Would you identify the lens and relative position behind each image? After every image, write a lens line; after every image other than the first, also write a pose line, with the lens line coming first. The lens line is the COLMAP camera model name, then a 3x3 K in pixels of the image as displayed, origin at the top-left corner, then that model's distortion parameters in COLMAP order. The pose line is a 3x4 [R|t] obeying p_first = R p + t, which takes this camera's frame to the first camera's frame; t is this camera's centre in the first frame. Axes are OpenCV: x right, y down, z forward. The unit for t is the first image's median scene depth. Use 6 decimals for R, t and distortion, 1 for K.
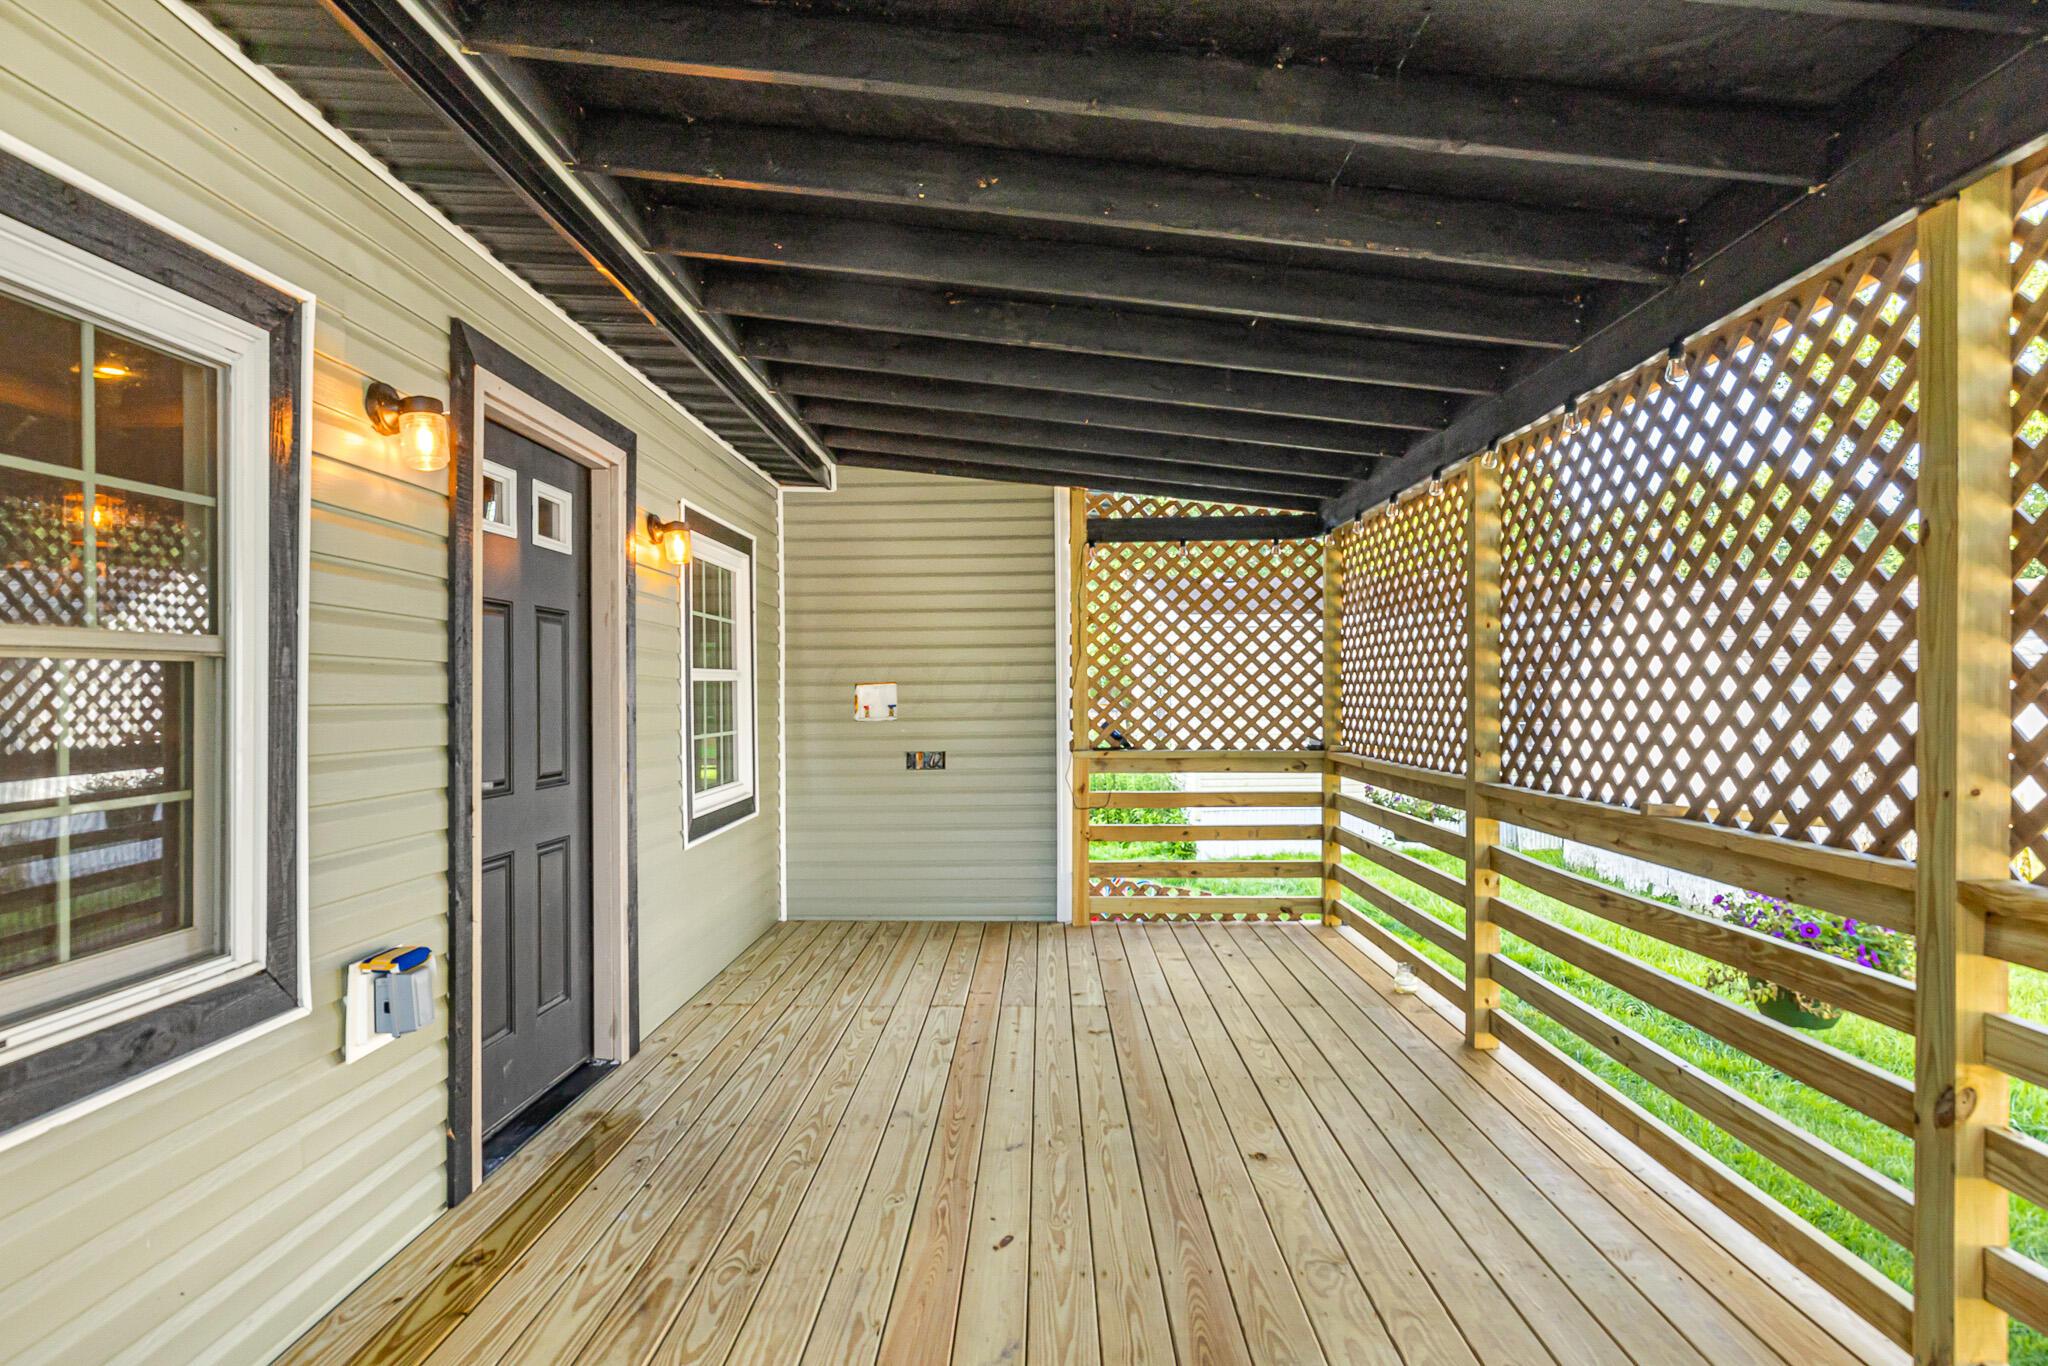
lens RADIAL K [[957.3, 0, 1024.0], [0, 957.3, 683.0], [0, 0, 1]] dist [0.000022, -0.000142]
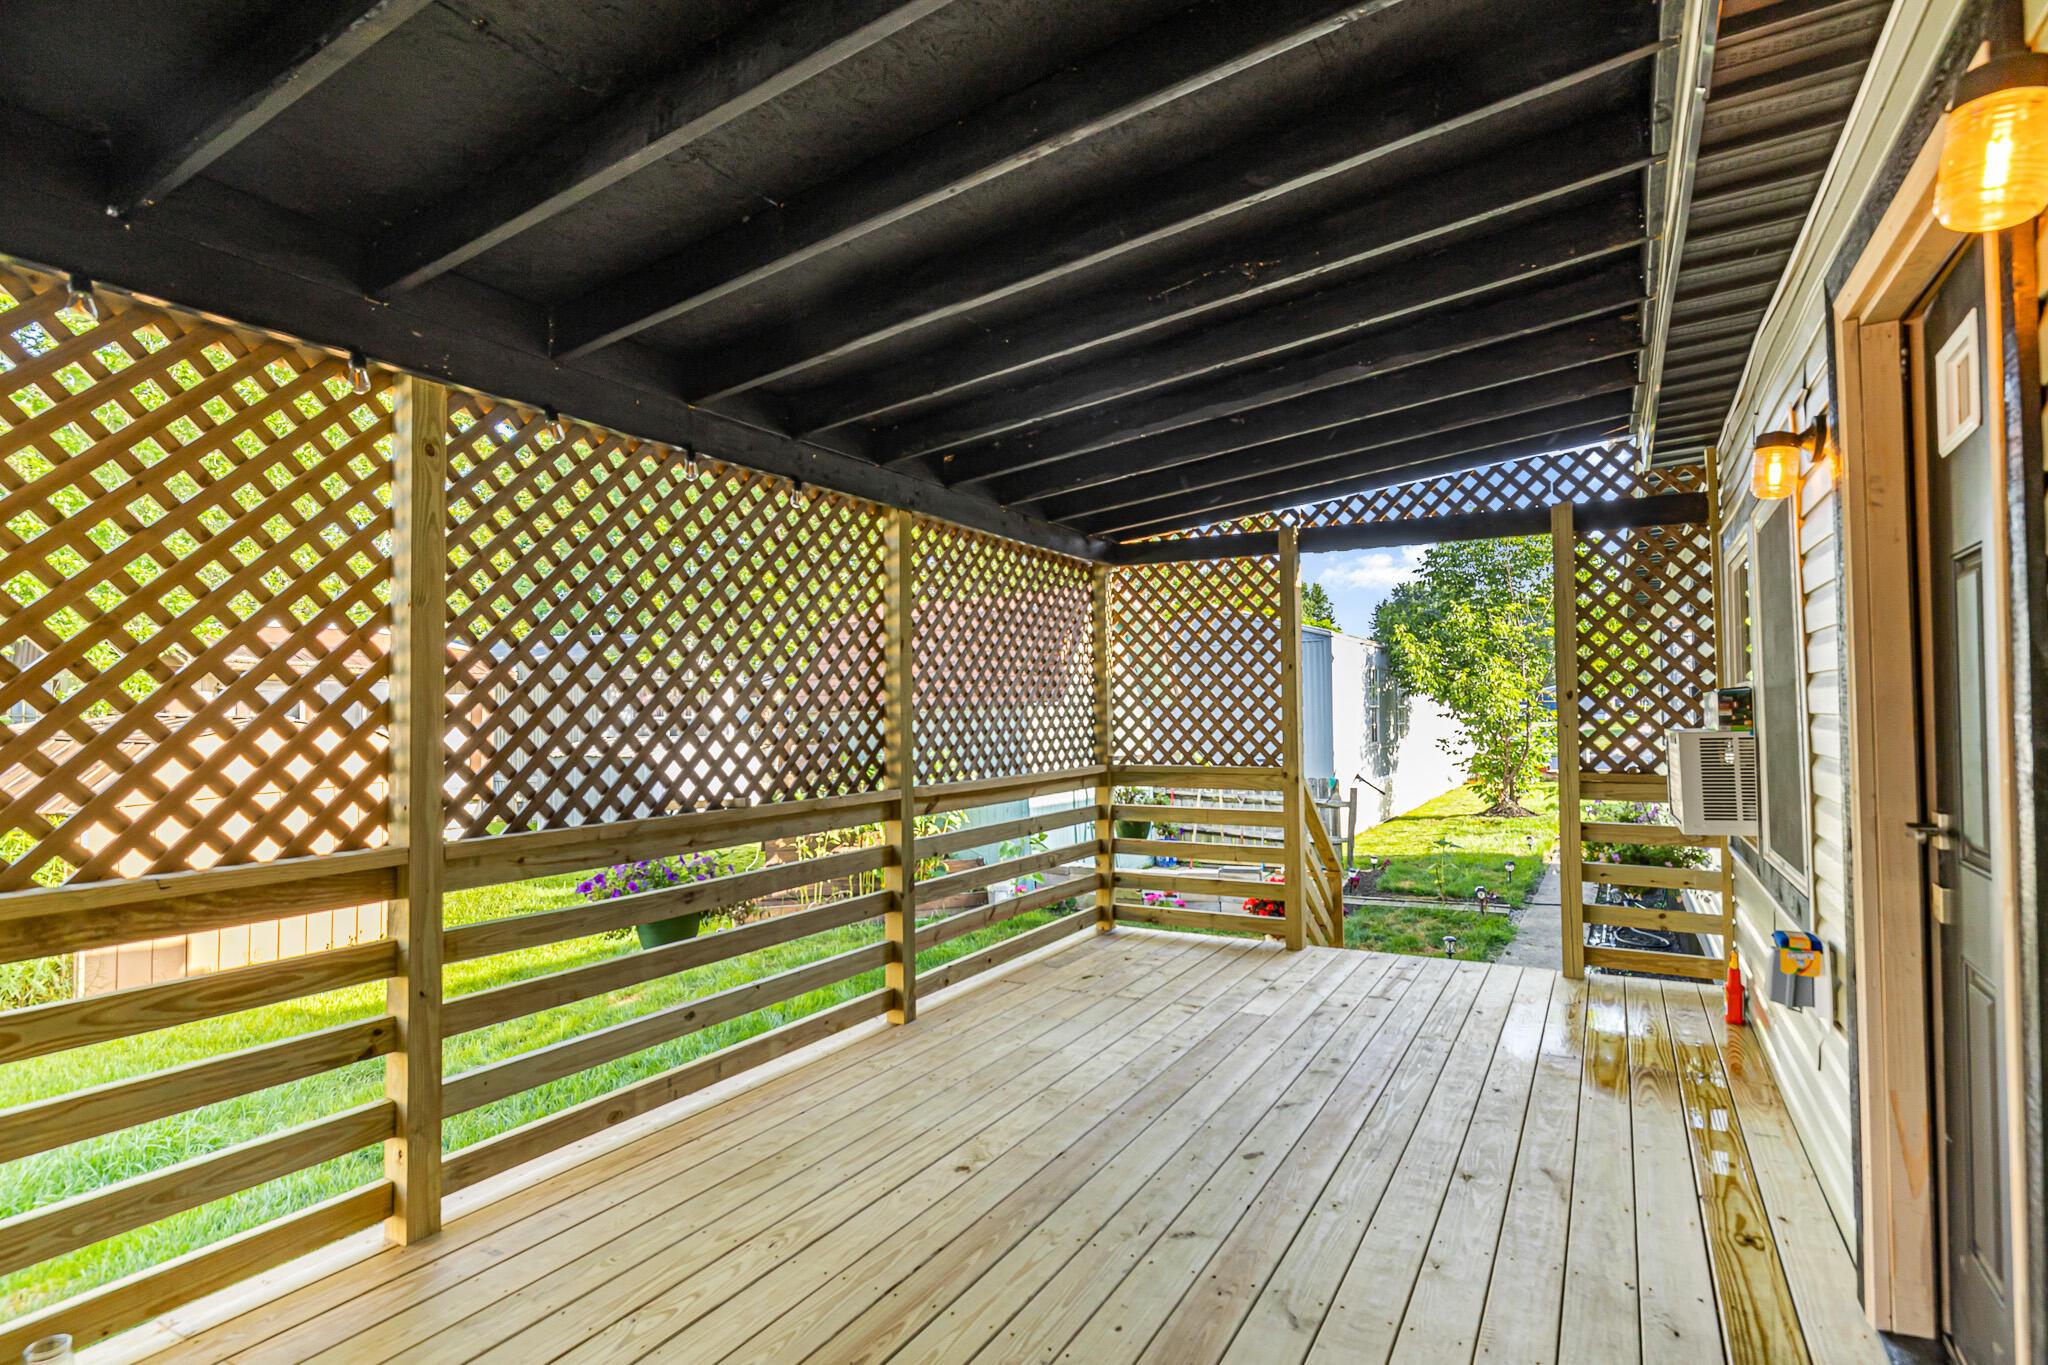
lens RADIAL K [[957.3, 0, 1024.0], [0, 957.3, 682.5], [0, 0, 1]] dist [0.000022, -0.000142]
pose [[-0.860754, 0.031016, 0.508075, -0.333882], [0.007483, 0.998805, -0.048294, 0.023890], [-0.508966, -0.037767, -0.859958, 1.790526]]
